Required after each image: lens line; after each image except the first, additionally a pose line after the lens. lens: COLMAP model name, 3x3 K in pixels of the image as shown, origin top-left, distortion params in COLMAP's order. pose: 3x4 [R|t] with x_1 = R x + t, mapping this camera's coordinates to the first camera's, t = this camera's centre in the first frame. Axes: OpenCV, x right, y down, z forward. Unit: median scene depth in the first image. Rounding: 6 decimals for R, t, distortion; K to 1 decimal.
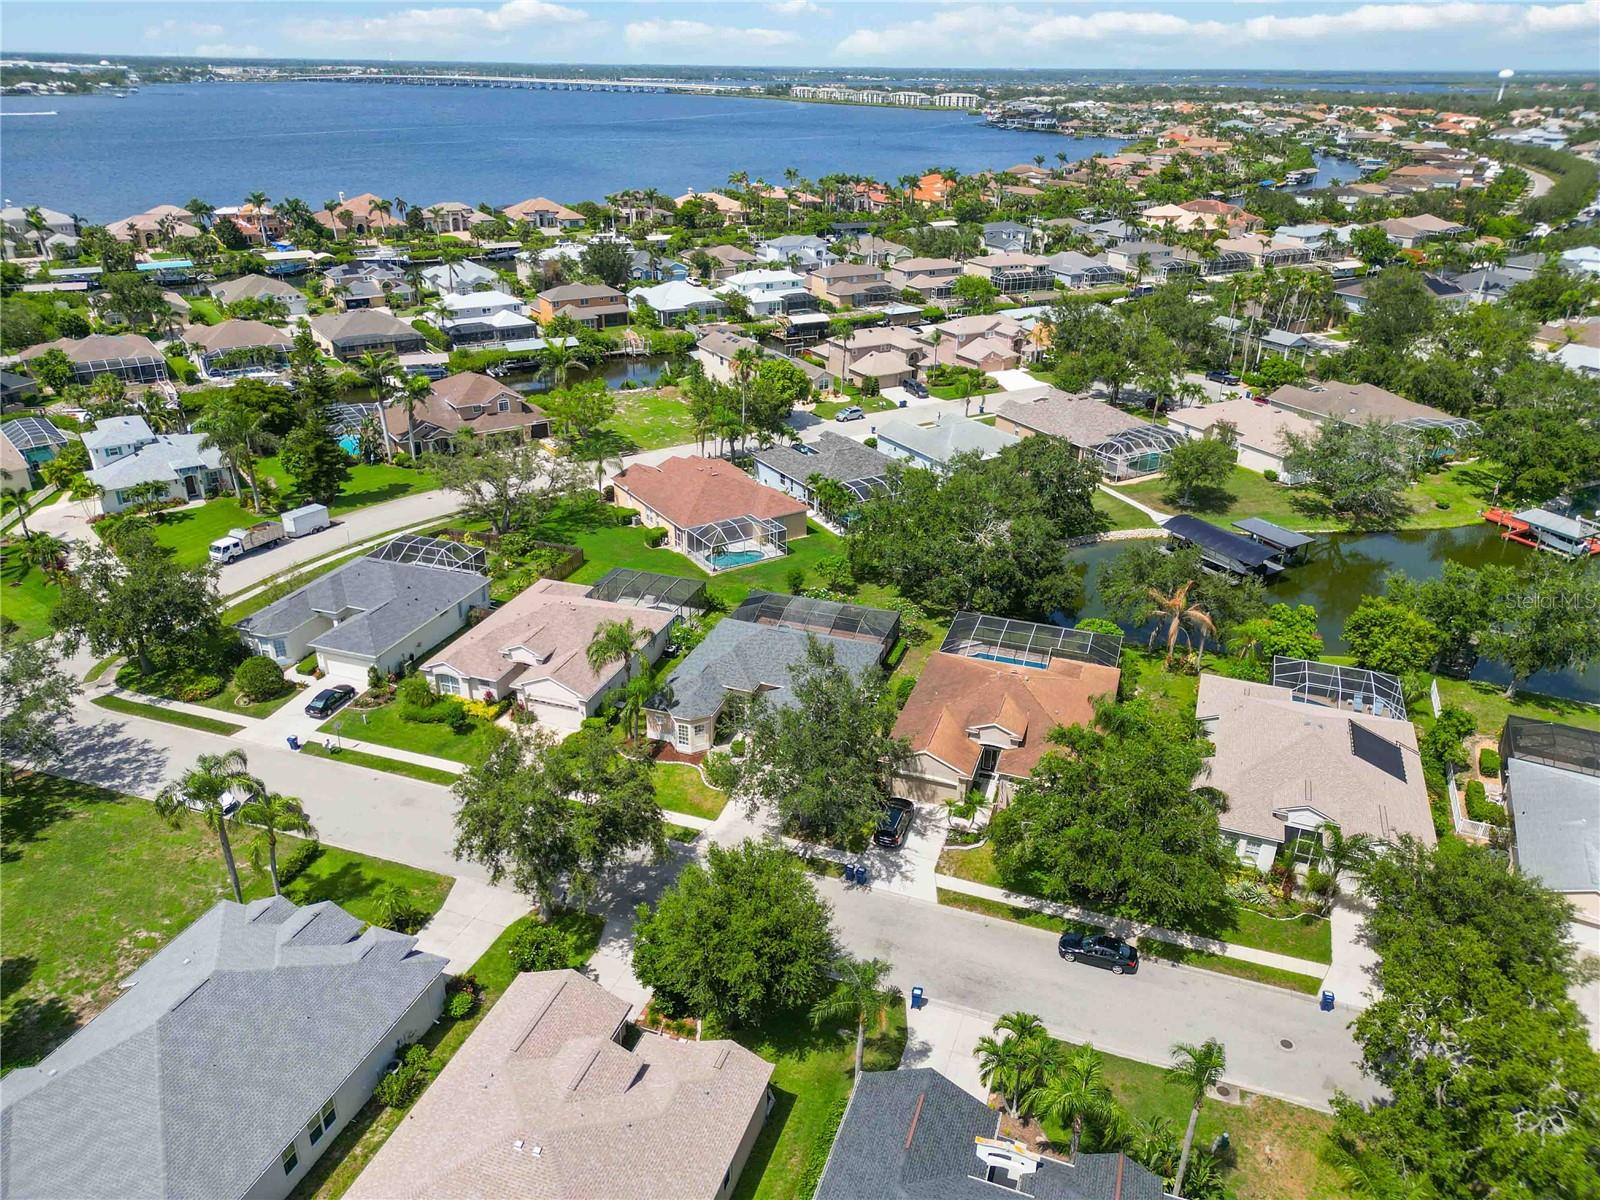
lens RADIAL K [[1077.1, 0, 798.2], [0, 1077.1, 605.9], [0, 0, 1]] dist [0.067539, -0.056272]
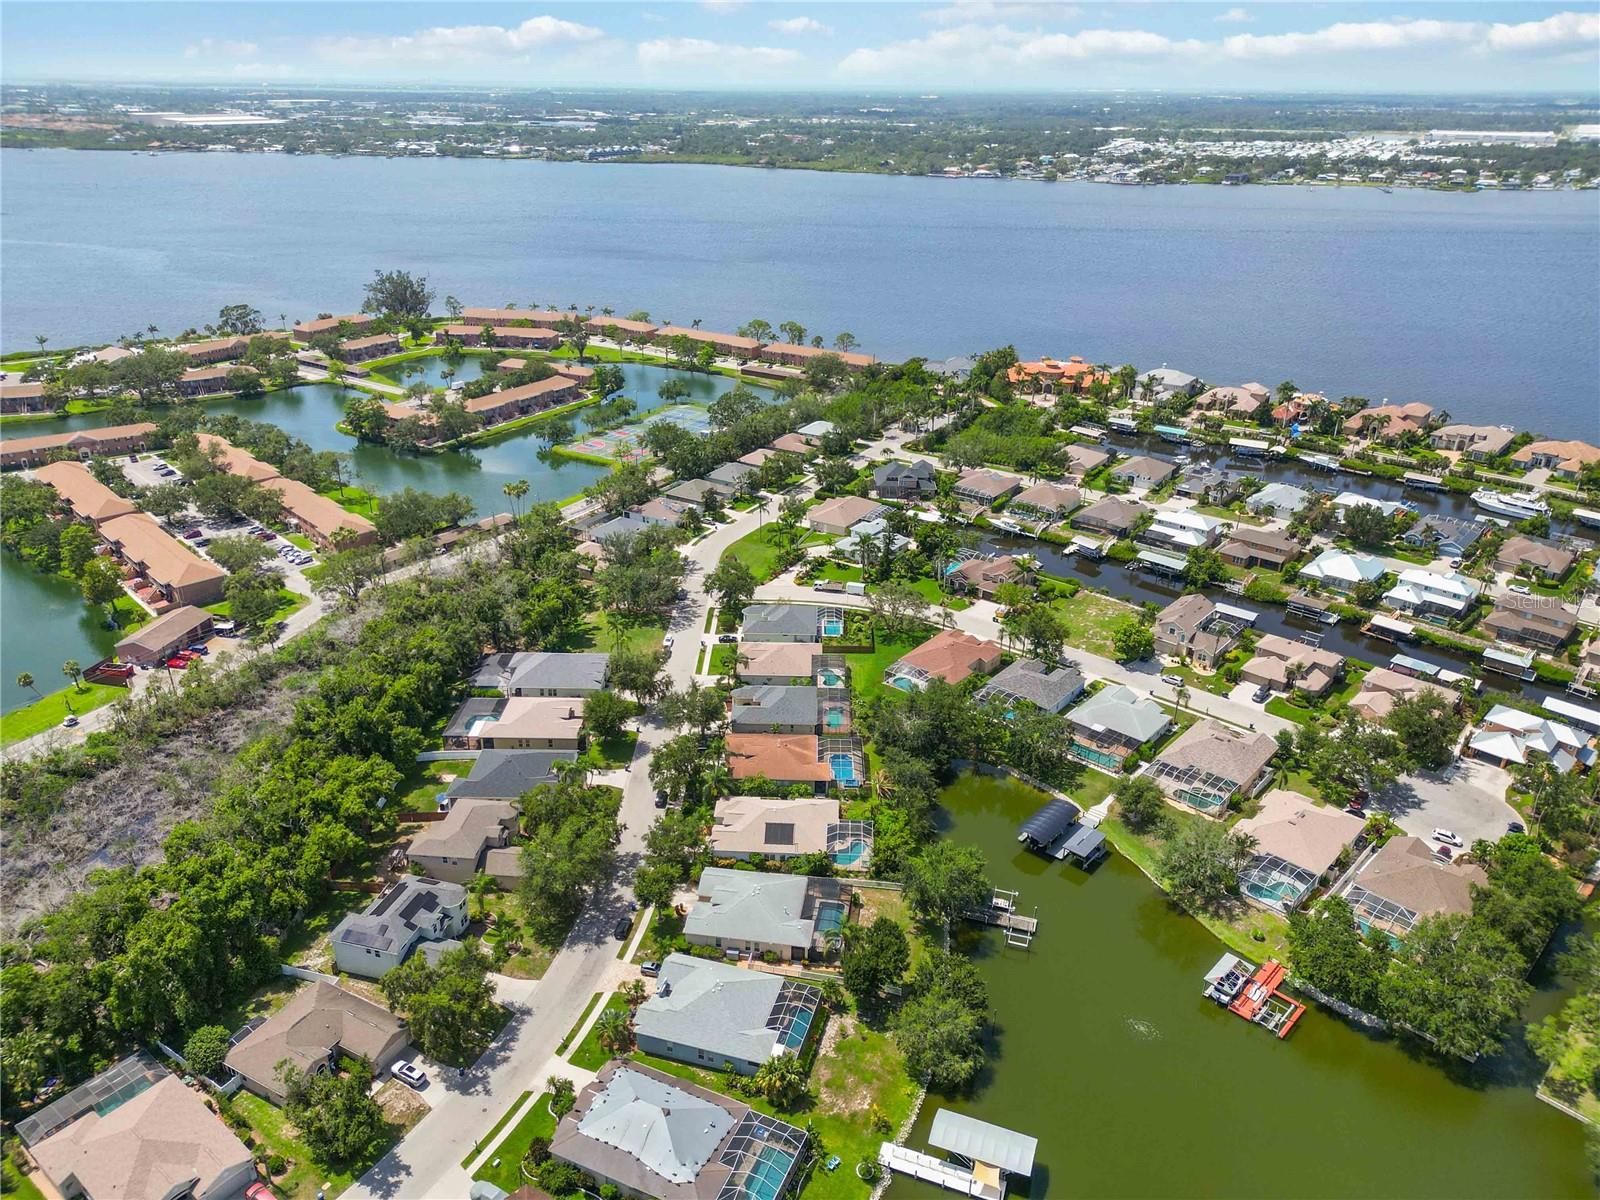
lens RADIAL K [[1077.1, 0, 798.2], [0, 1077.1, 605.9], [0, 0, 1]] dist [0.067539, -0.056272]
pose [[0.305293, 0.398225, -0.864993, 1.265485], [-0.428231, 0.868742, 0.248809, -0.477993], [0.850537, 0.294457, 0.435753, -0.052680]]
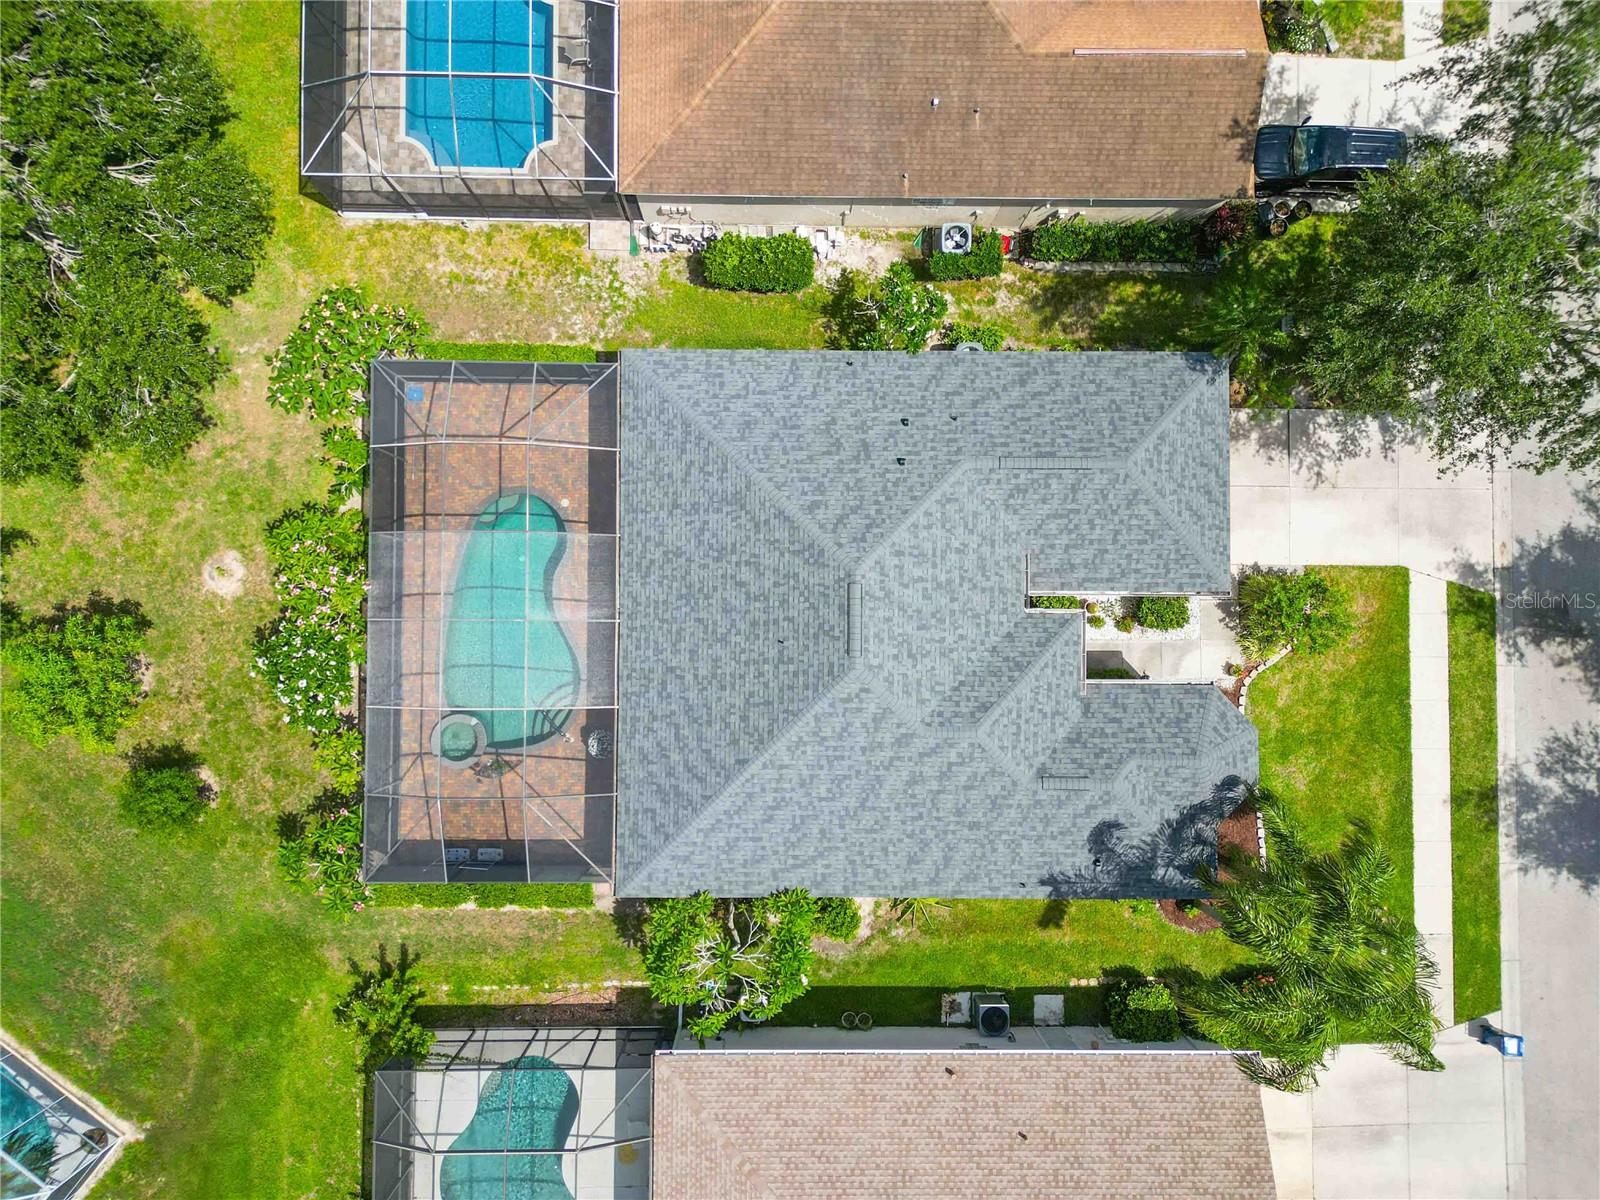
lens RADIAL K [[1077.1, 0, 798.2], [0, 1077.1, 605.9], [0, 0, 1]] dist [0.067539, -0.056272]
pose [[-0.334014, -0.942540, 0.007236, -0.005784], [0.380509, -0.127812, 0.915902, -0.166596], [-0.862350, 0.308677, 0.401336, 0.572470]]
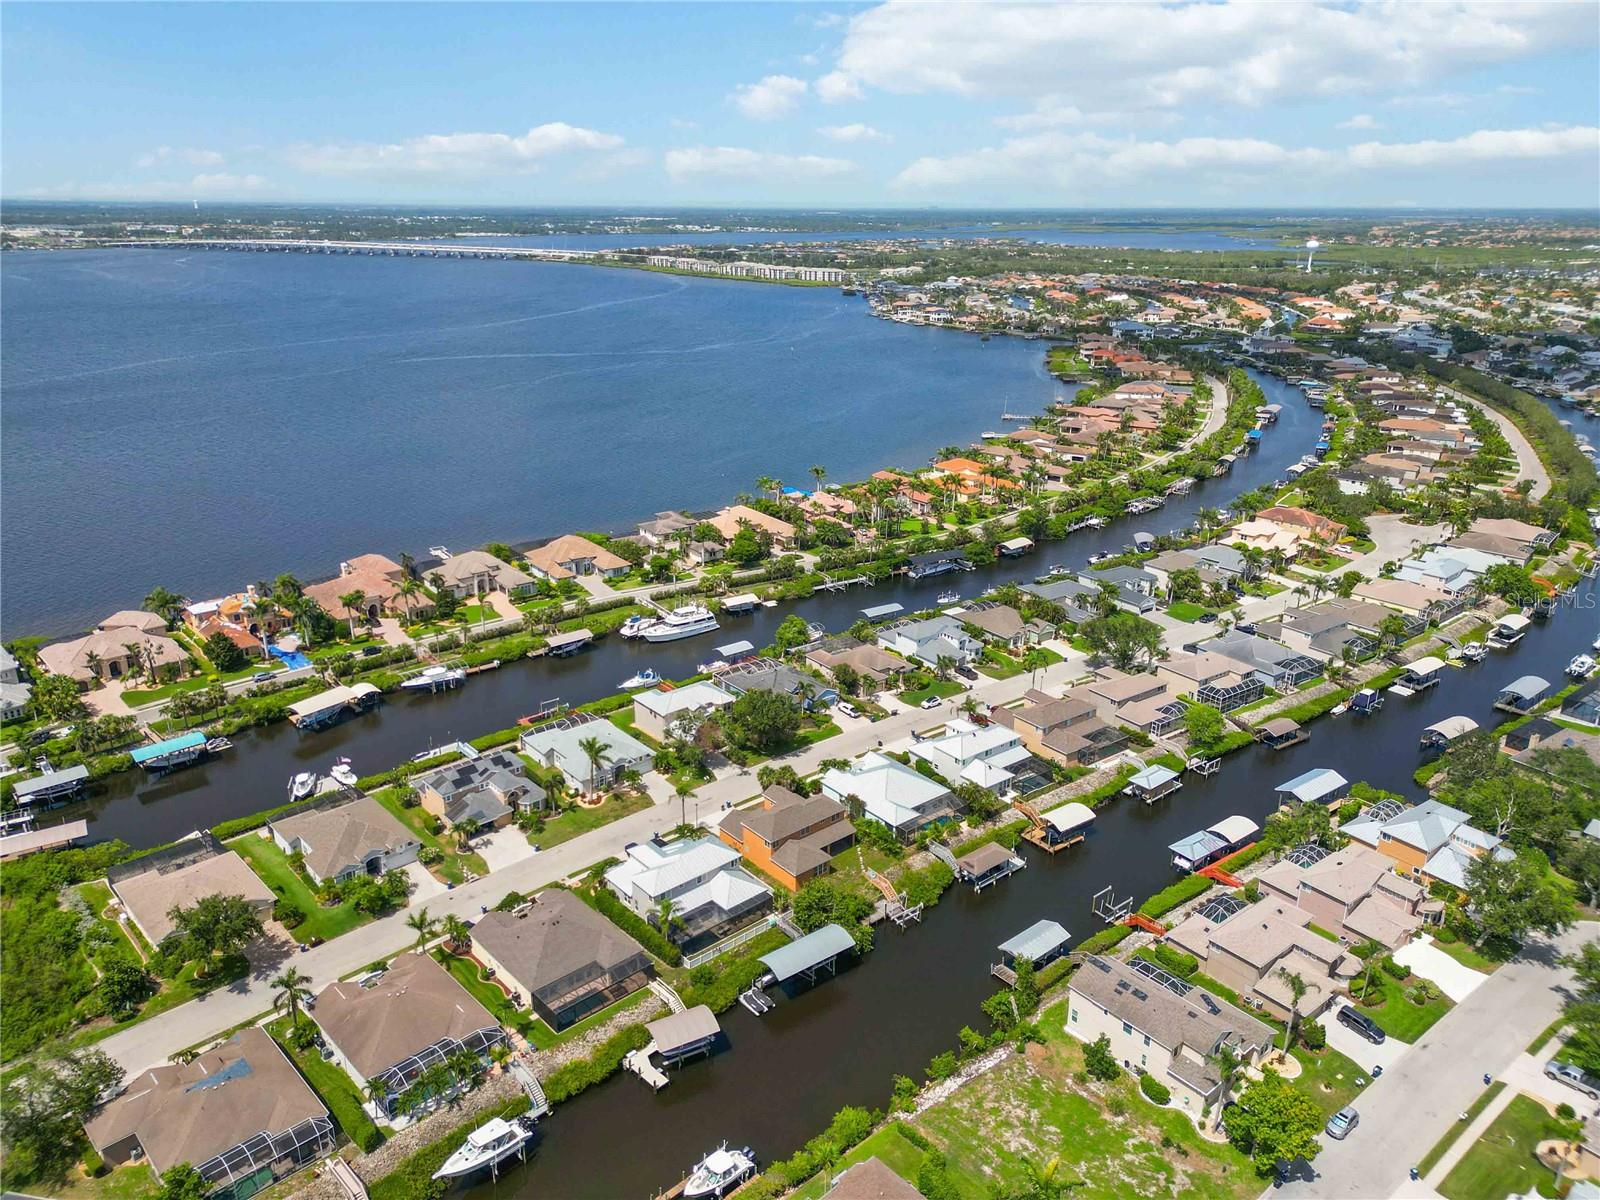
lens RADIAL K [[1077.1, 0, 798.2], [0, 1077.1, 605.9], [0, 0, 1]] dist [0.067539, -0.056272]
pose [[0.987425, -0.062881, 0.145047, -0.475103], [0.077879, 0.991919, -0.100156, -0.566913], [-0.137577, 0.110193, 0.984343, 0.341308]]
